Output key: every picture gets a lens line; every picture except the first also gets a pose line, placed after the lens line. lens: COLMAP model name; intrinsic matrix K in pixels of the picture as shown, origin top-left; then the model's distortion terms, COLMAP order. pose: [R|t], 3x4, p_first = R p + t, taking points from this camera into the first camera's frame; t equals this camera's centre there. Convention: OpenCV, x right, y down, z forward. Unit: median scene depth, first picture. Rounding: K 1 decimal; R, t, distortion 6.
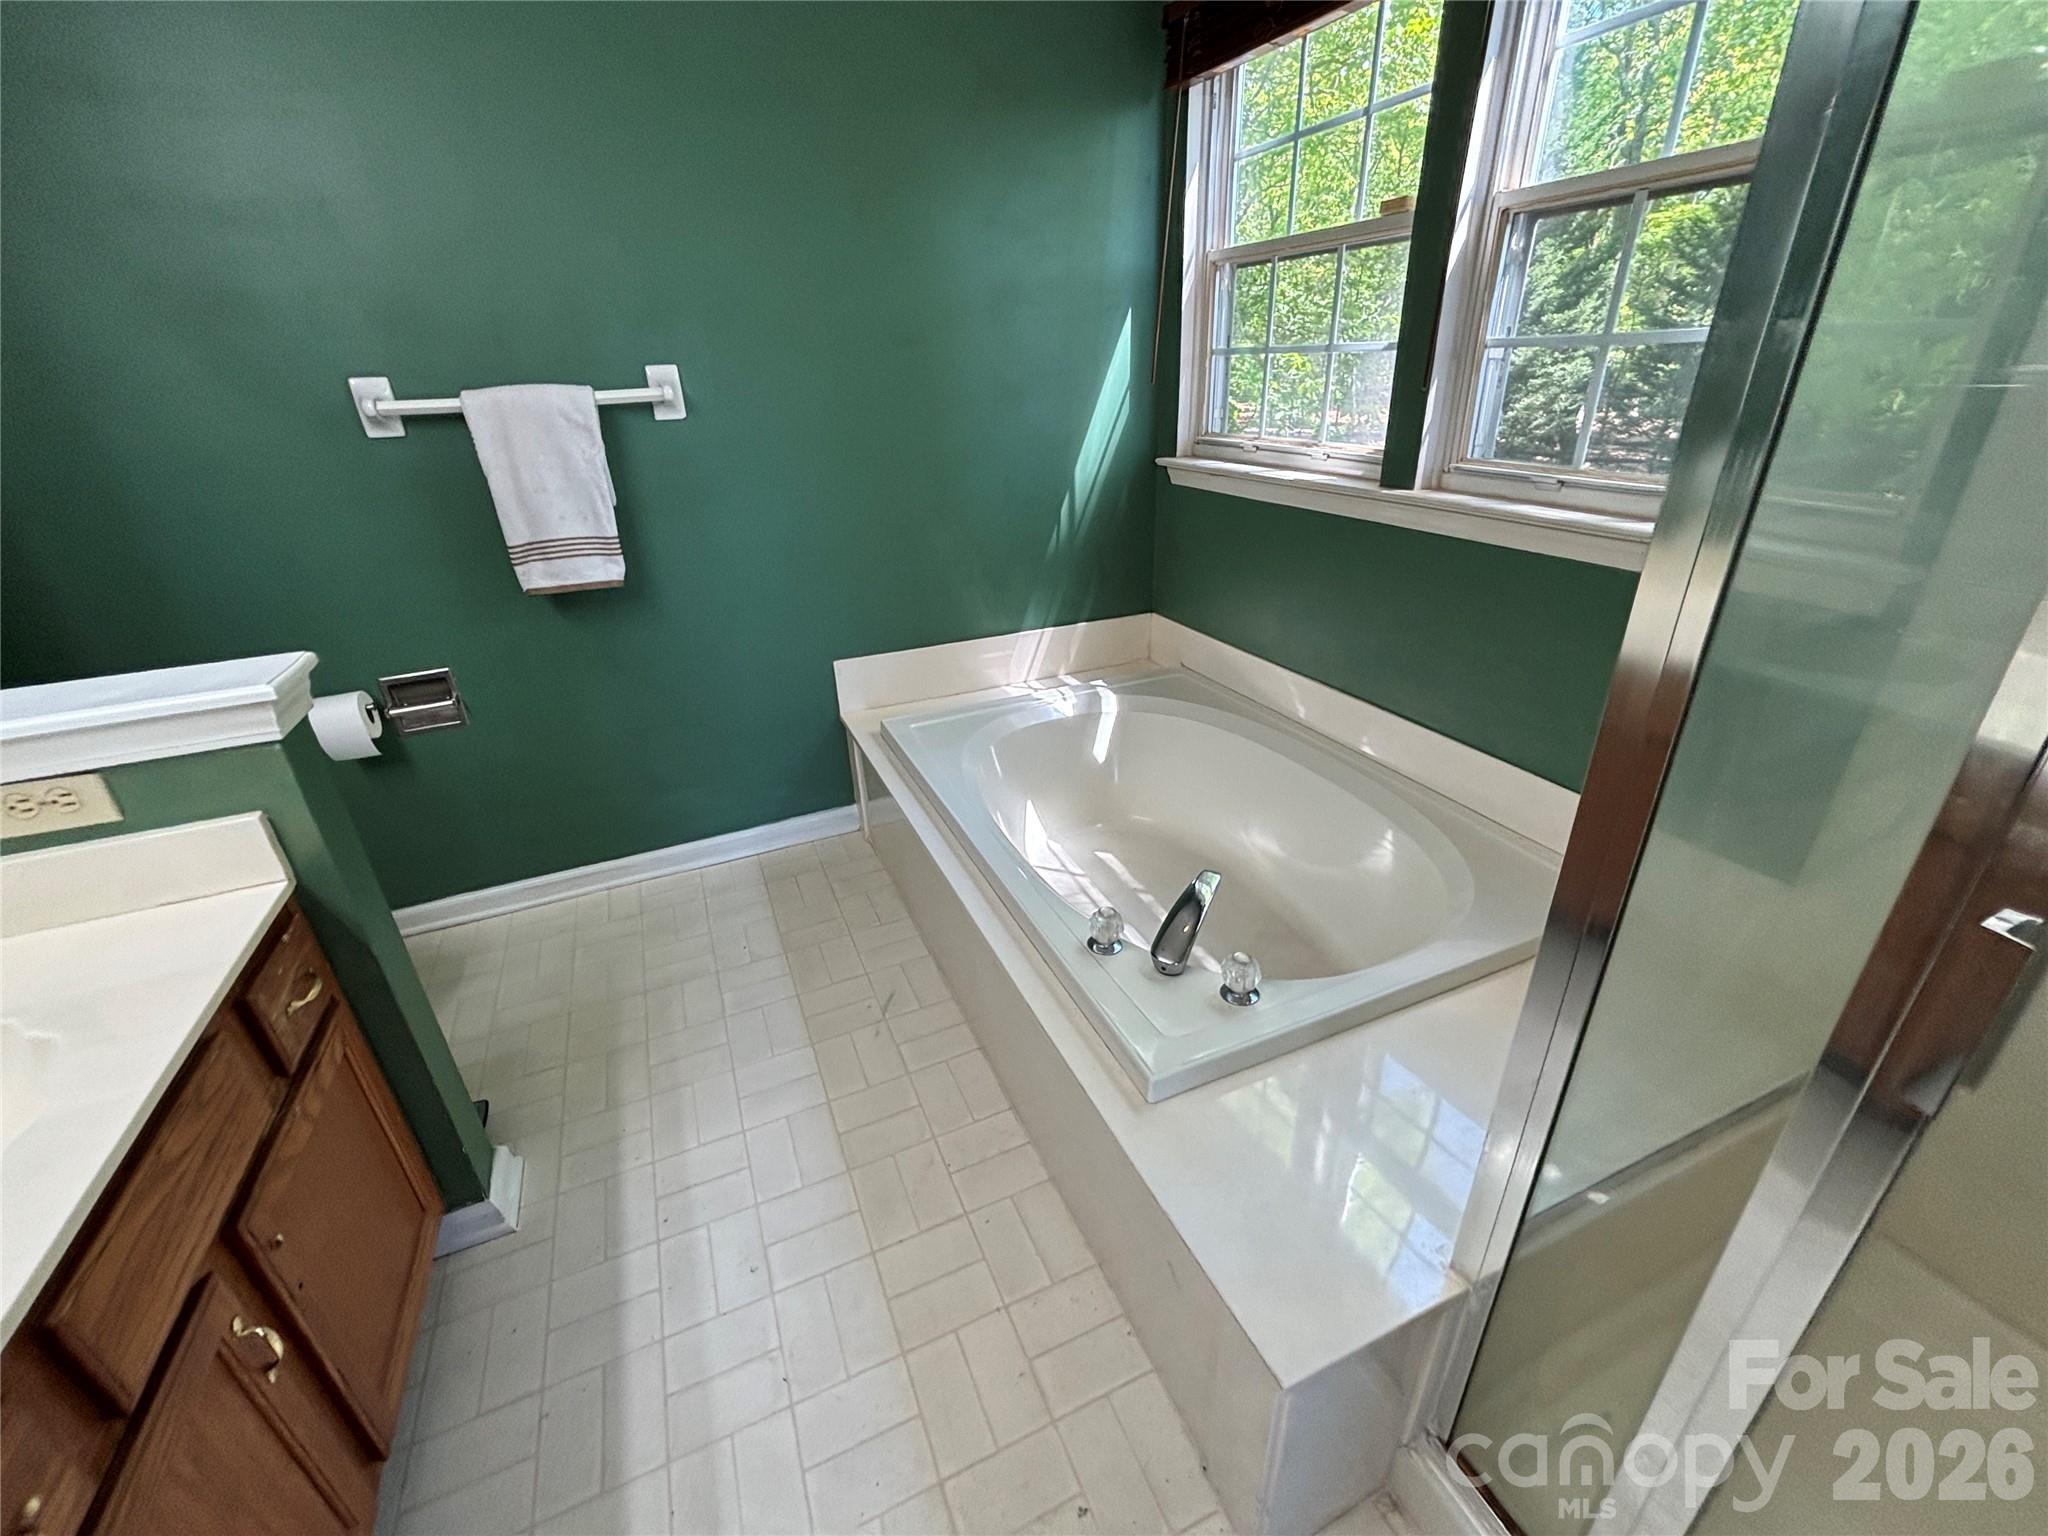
lens RADIAL K [[834.9, 0, 1023.3], [0, 834.9, 773.7], [0, 0, 1]] dist [0.011845, -0.008109]
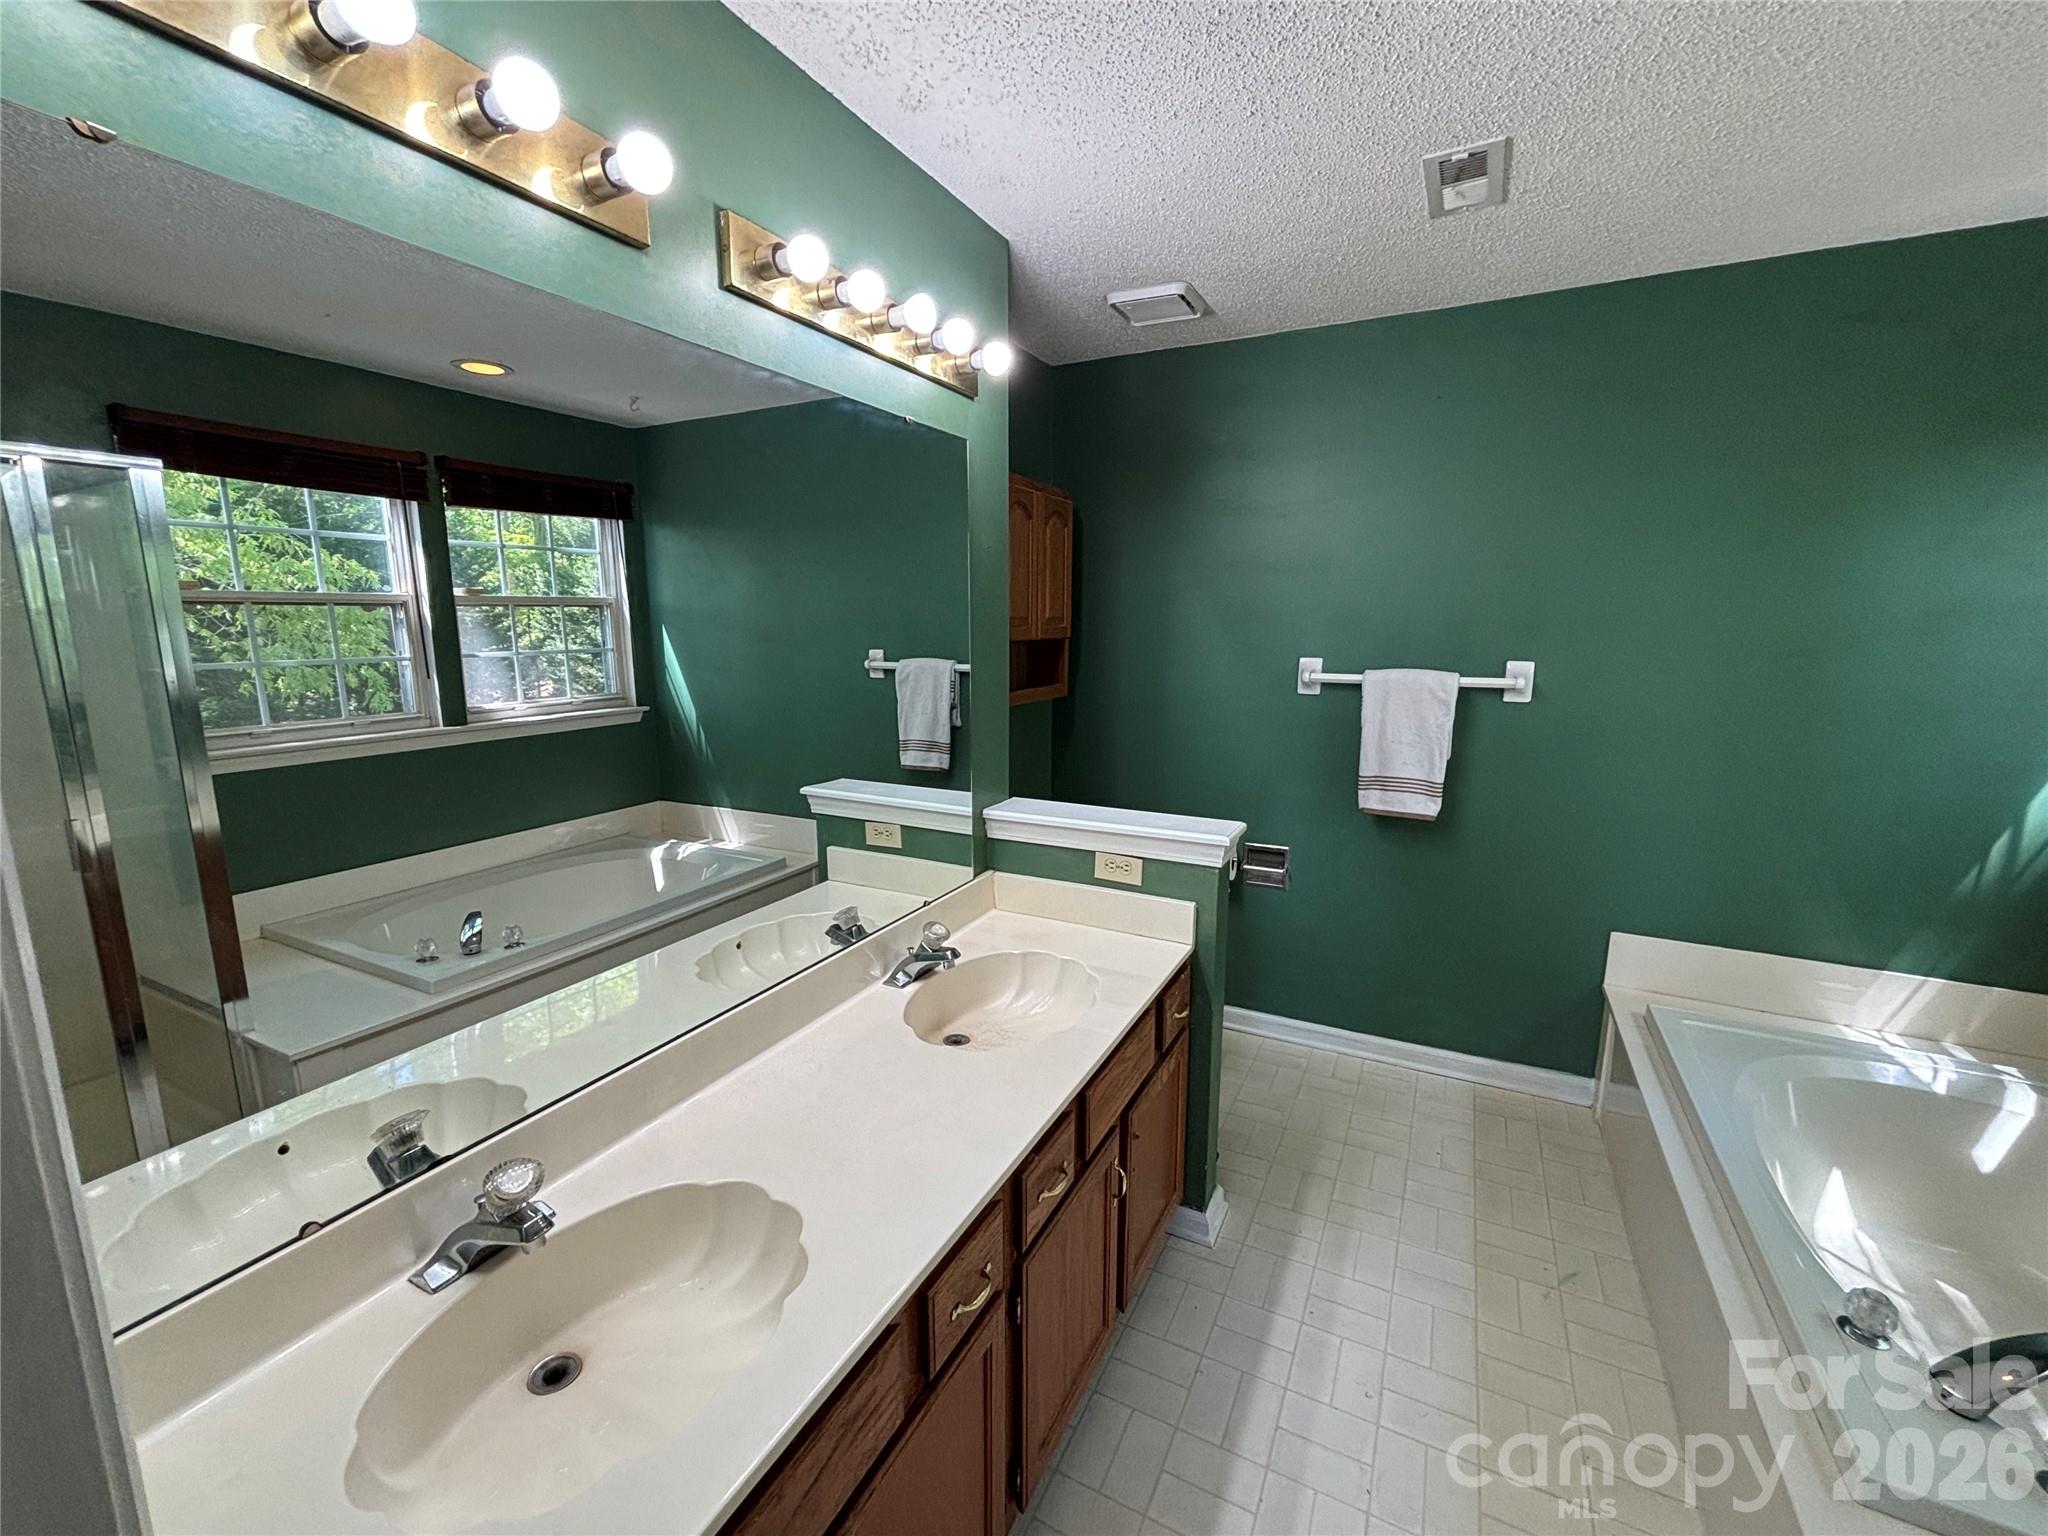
lens RADIAL K [[834.9, 0, 1023.3], [0, 834.9, 773.7], [0, 0, 1]] dist [0.011845, -0.008109]
pose [[0.626036, 0.174718, -0.759969, 0.079268], [-0.362891, 0.927890, -0.085614, 0.041963], [0.690209, 0.329383, 0.644297, -0.259374]]
